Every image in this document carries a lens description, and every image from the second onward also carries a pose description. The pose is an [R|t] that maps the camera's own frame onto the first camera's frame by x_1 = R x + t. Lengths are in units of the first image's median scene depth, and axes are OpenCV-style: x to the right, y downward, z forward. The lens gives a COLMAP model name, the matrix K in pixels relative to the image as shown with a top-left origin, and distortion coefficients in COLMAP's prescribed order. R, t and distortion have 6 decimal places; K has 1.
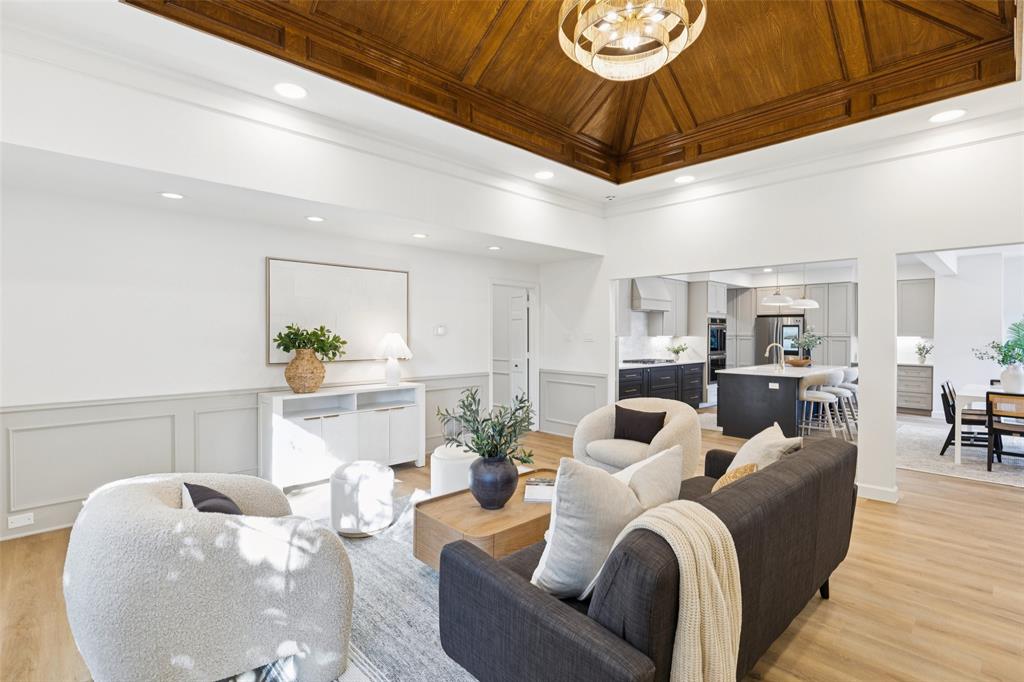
lens RADIAL K [[488.1, 0, 510.6], [0, 488.1, 335.8], [0, 0, 1]] dist [0.003819, 0.000947]
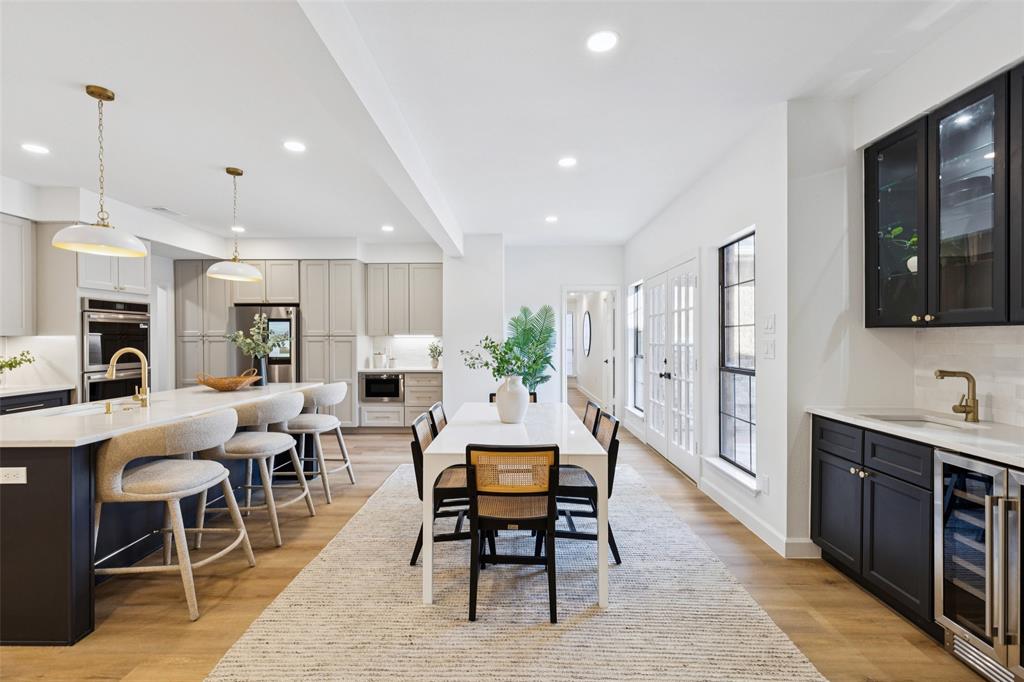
lens RADIAL K [[462.2, 0, 511.1], [0, 462.2, 340.1], [0, 0, 1]] dist [0.003453, 0.000354]
pose [[0.707742, -0.009769, 0.706404, 0.424737], [0.009558, 0.999945, 0.004253, 0.008708], [-0.706406, 0.003742, 0.707797, 0.406141]]
